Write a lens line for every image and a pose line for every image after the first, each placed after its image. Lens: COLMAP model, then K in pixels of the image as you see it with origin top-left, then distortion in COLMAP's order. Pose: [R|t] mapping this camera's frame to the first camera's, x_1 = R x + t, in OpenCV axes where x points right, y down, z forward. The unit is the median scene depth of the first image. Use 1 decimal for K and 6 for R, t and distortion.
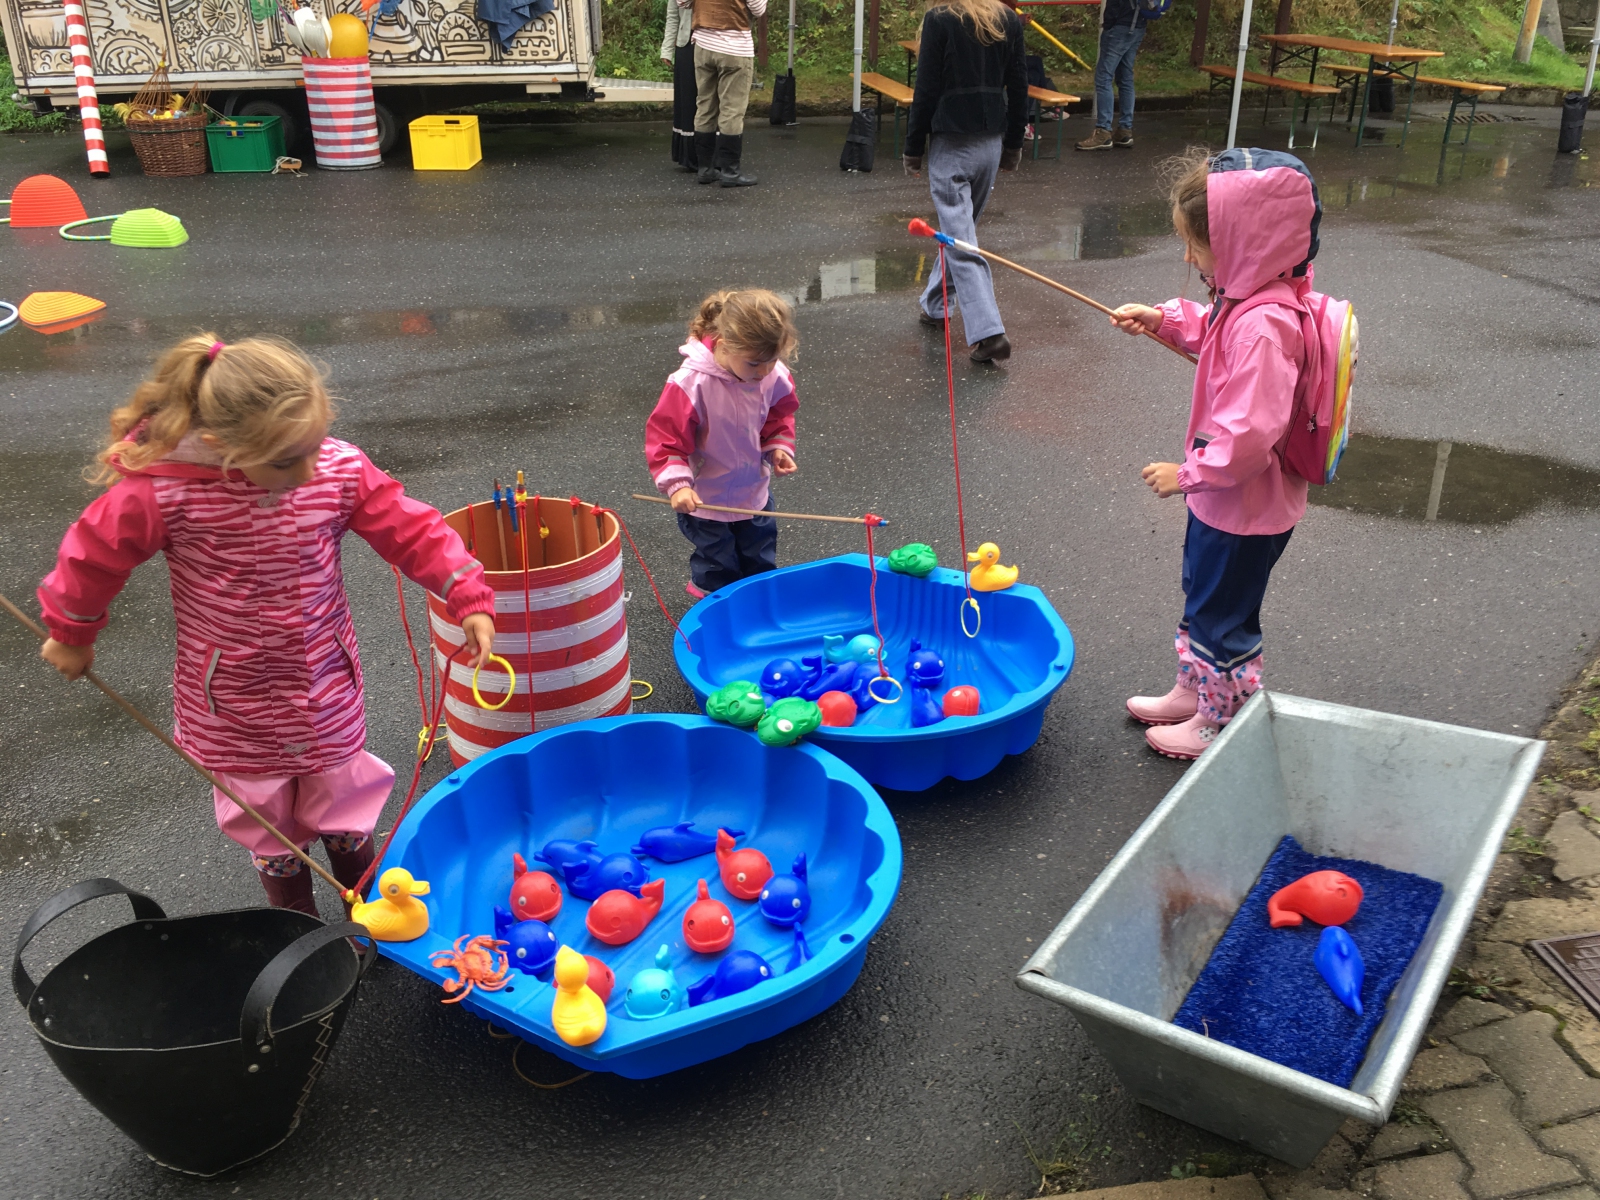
lens RADIAL K [[1357.4, 0, 800.5], [0, 1357.4, 595.4], [0, 0, 1]] dist [0.080964, -0.120663]
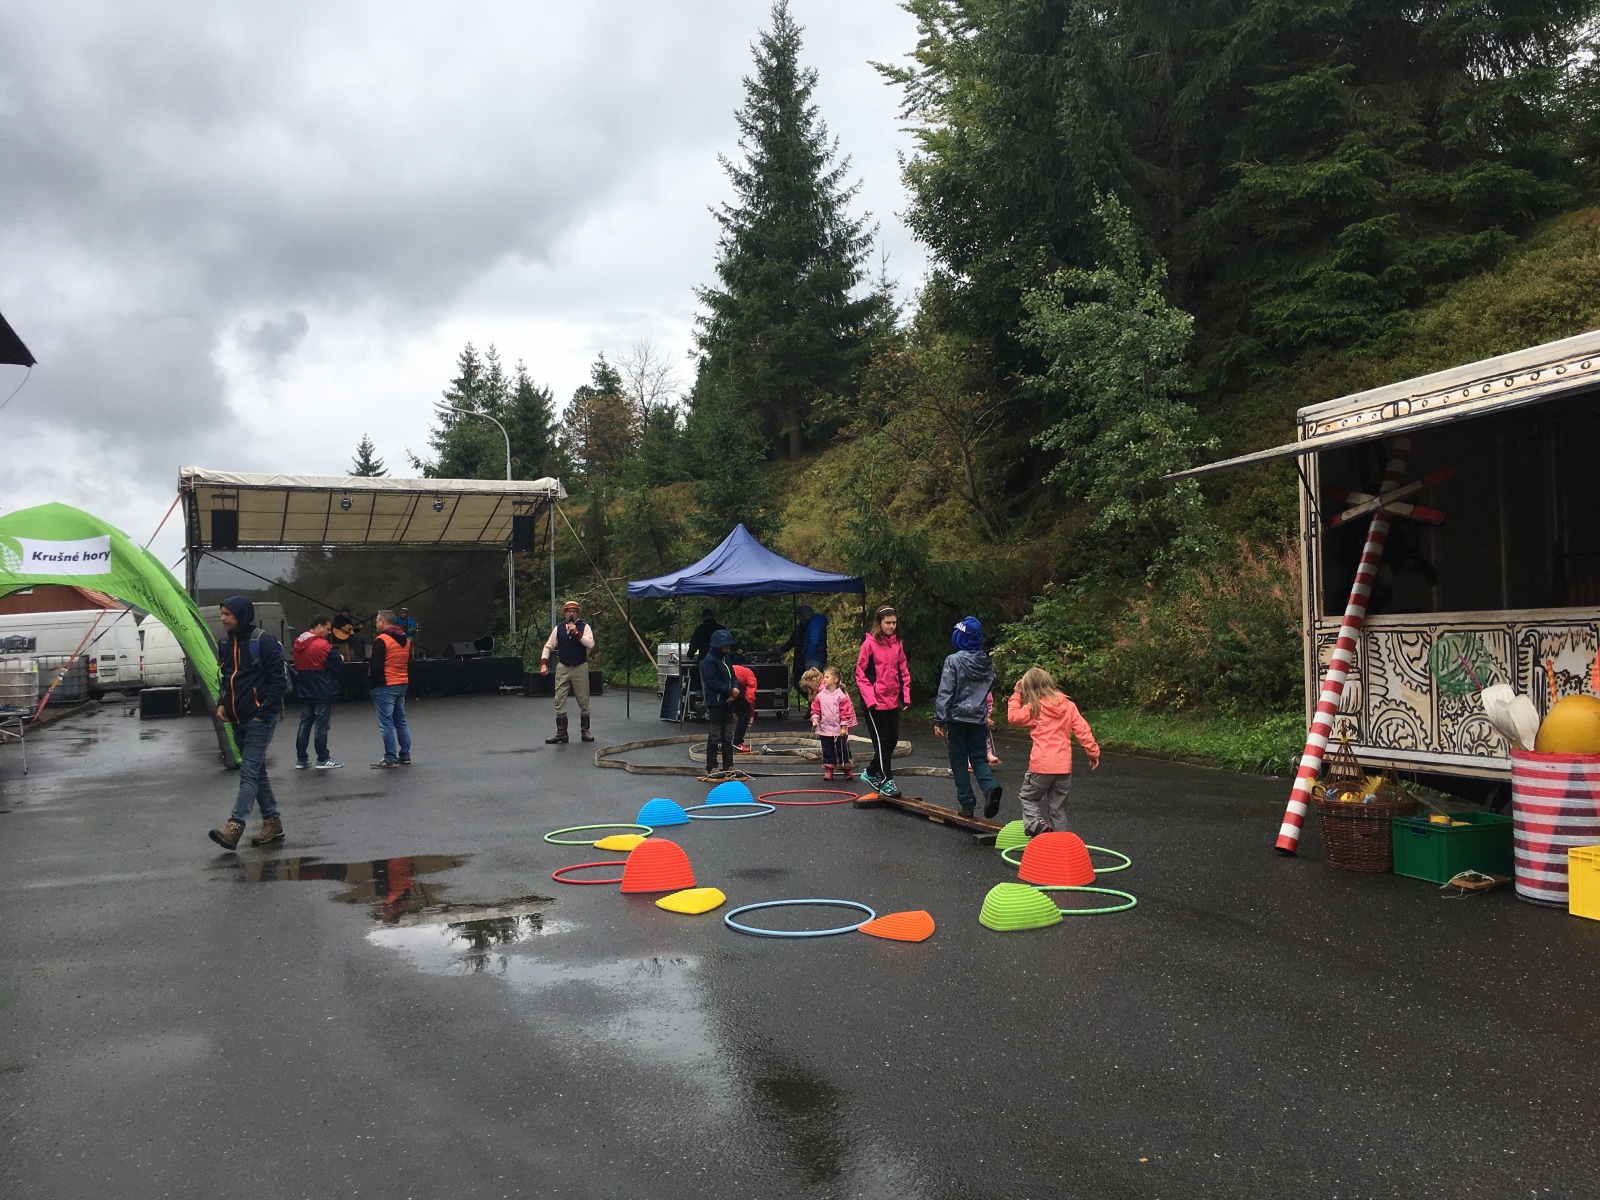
lens RADIAL K [[1351.0, 0, 791.8], [0, 1351.0, 603.0], [0, 0, 1]] dist [0.075725, -0.120560]
pose [[0.205361, -0.019261, -0.978497, 0.257609], [-0.410490, 0.905917, -0.103983, -0.223141], [0.888439, 0.423018, 0.178133, 0.489381]]
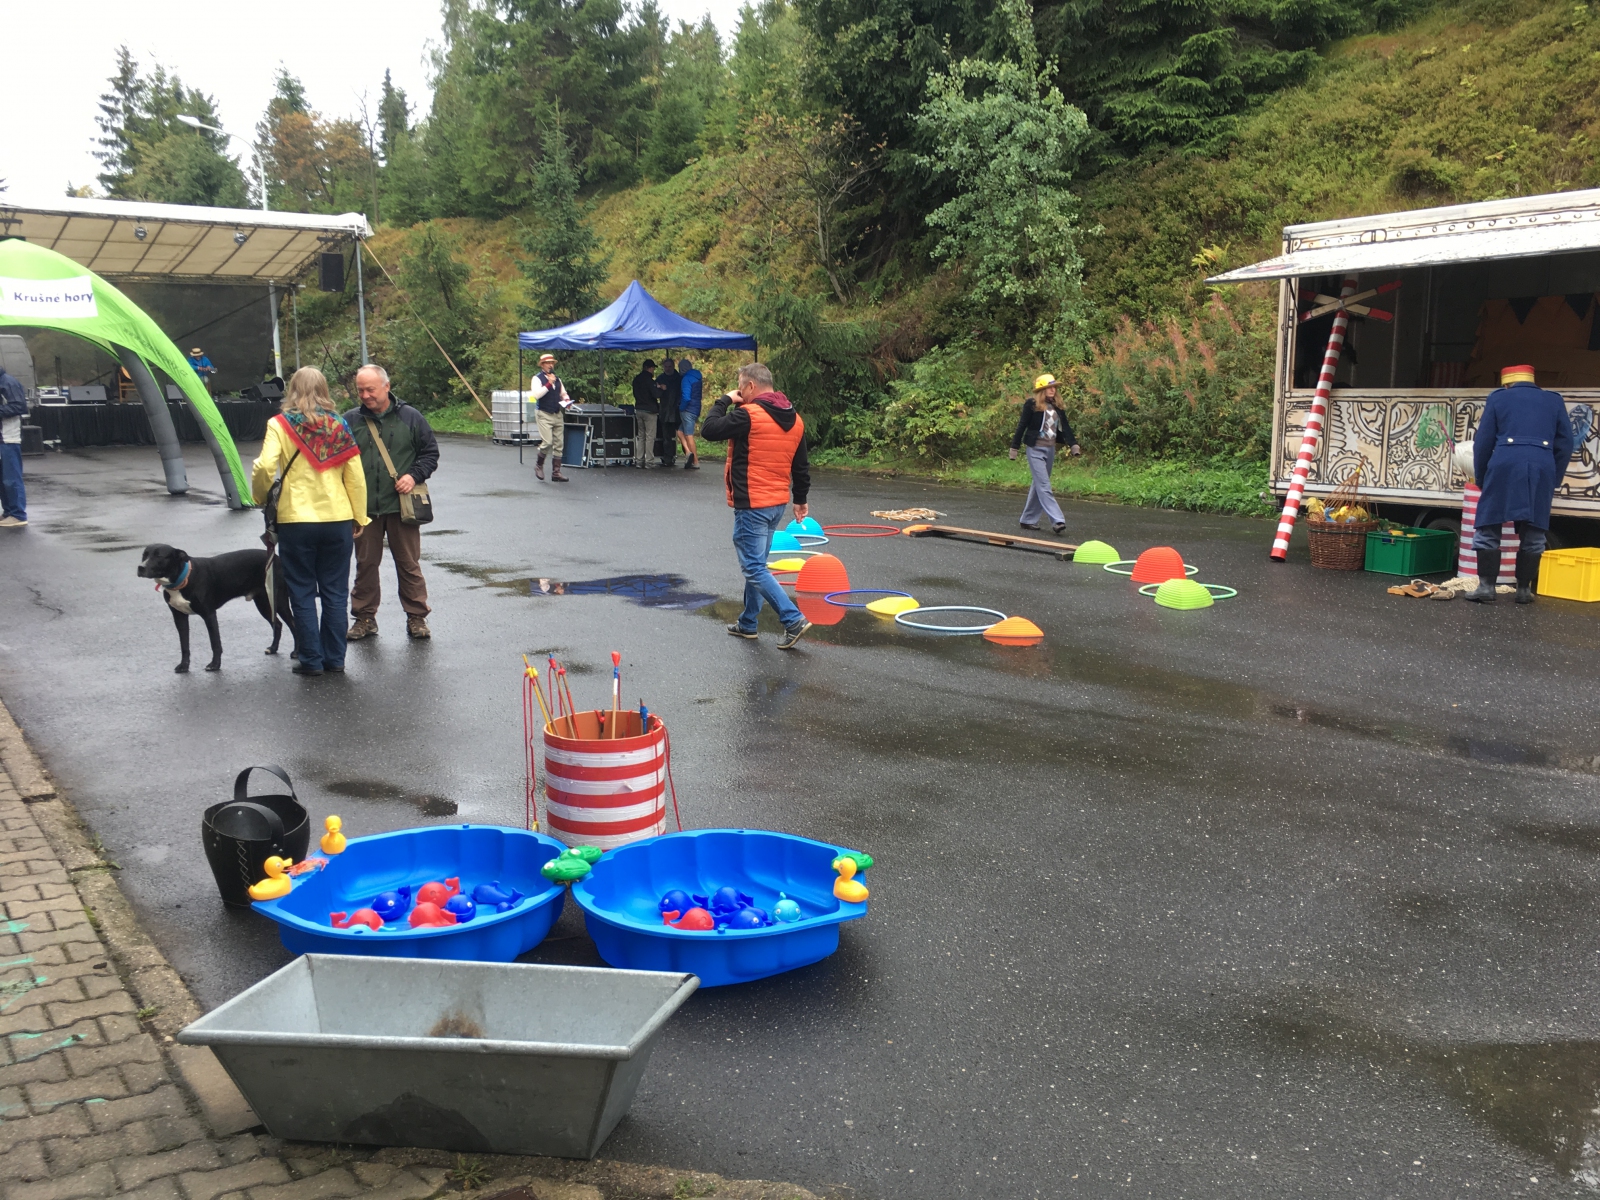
lens RADIAL K [[1357.4, 0, 800.5], [0, 1357.4, 595.4], [0, 0, 1]] dist [0.080964, -0.120663]
pose [[0.445073, 0.149474, -0.882931, 0.360910], [-0.392271, 0.918882, -0.042178, -0.058439], [0.805006, 0.365120, 0.467604, 0.105285]]
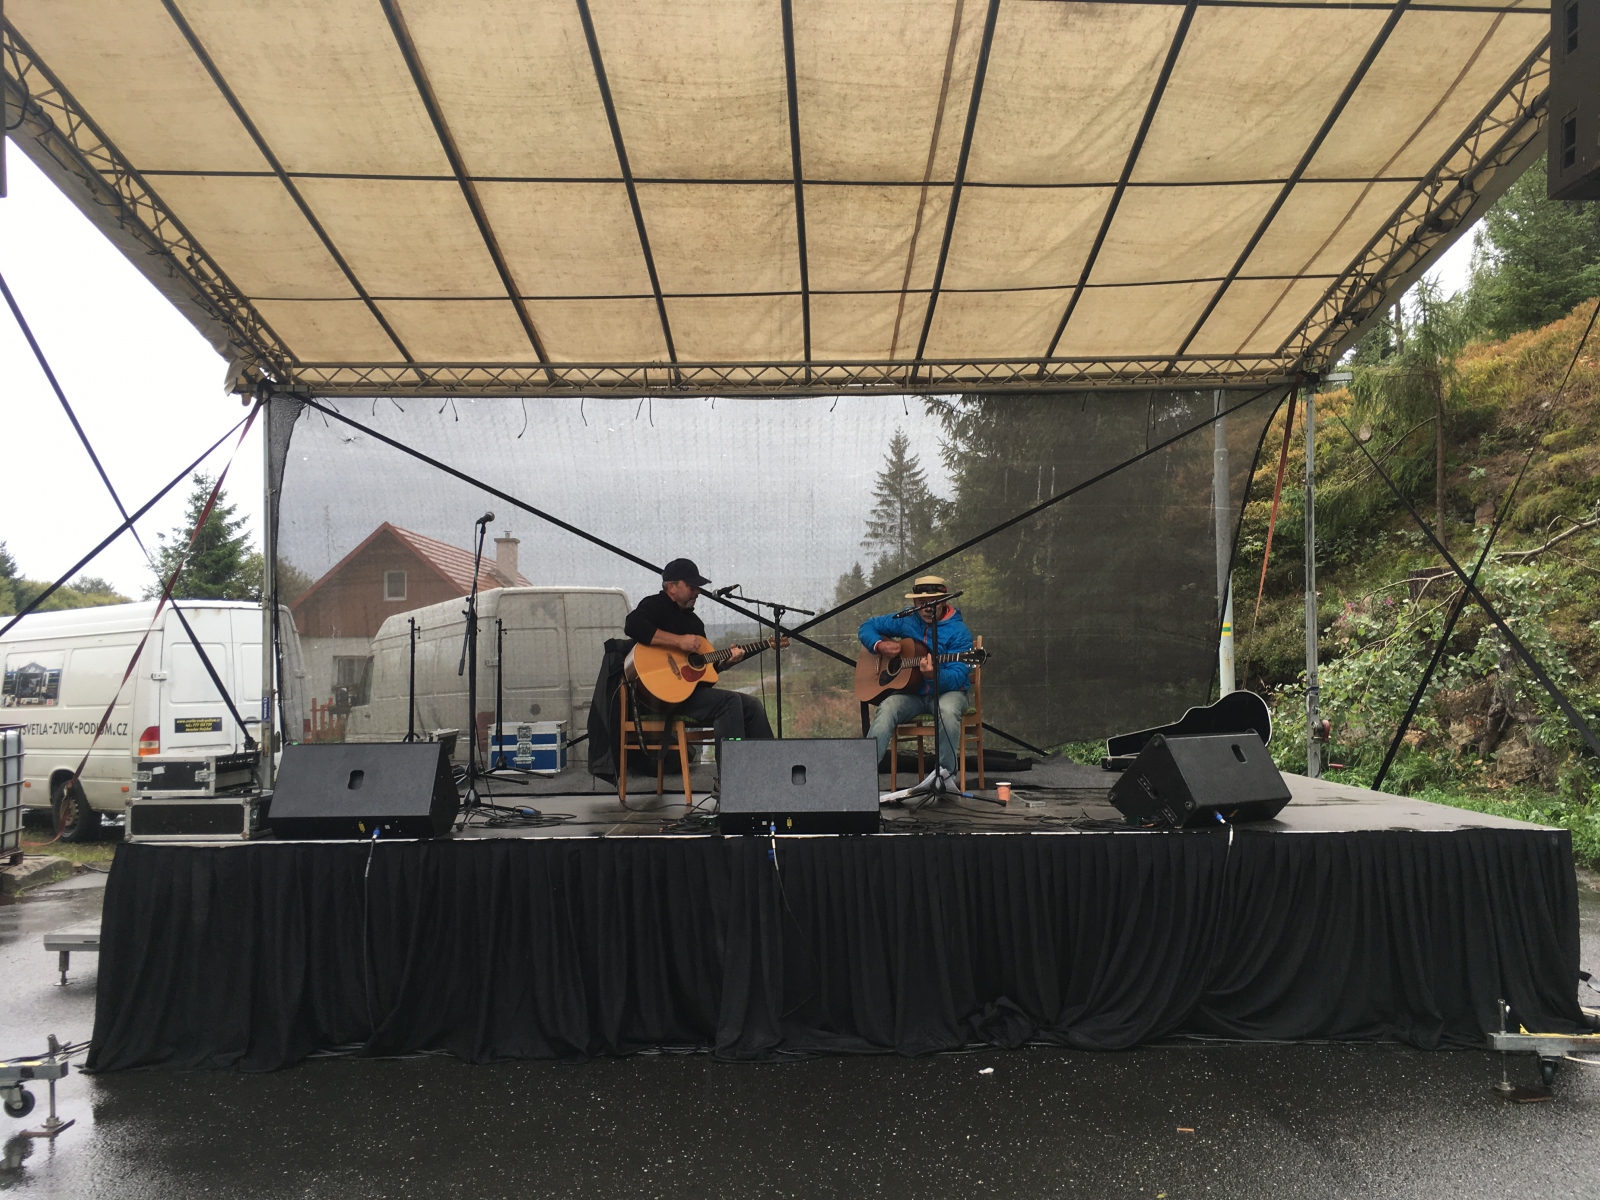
lens RADIAL K [[1357.4, 0, 800.5], [0, 1357.4, 595.4], [0, 0, 1]] dist [0.080964, -0.120663]
pose [[-0.175361, -0.051723, -0.983145, -2.360157], [-0.428628, 0.903017, 0.028946, -0.149468], [0.886299, 0.426480, -0.180524, 0.330378]]
